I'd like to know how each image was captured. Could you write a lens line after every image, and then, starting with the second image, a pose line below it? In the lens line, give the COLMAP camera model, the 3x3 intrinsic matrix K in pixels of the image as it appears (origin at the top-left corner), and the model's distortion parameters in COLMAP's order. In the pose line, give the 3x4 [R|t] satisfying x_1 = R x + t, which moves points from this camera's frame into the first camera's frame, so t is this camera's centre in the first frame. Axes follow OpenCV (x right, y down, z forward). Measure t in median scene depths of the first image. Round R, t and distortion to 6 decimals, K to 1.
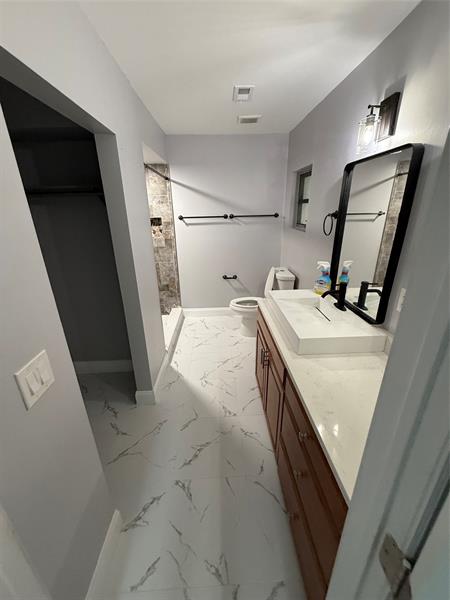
lens RADIAL K [[239.5, 0, 223.9], [0, 239.5, 300.5], [0, 0, 1]] dist [-0.003453, 0.000736]
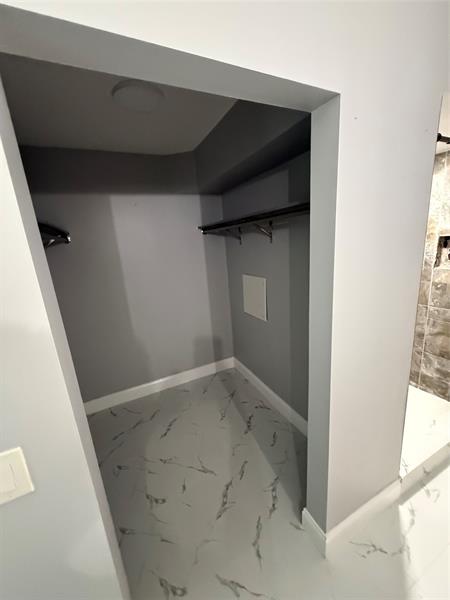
lens RADIAL K [[239.5, 0, 224.8], [0, 239.5, 298.0], [0, 0, 1]] dist [-0.003453, 0.000736]
pose [[0.399099, 0.195705, -0.895778, 0.005691], [-0.260013, 0.961008, 0.094112, -0.105040], [0.879268, 0.195354, 0.434424, 0.276795]]
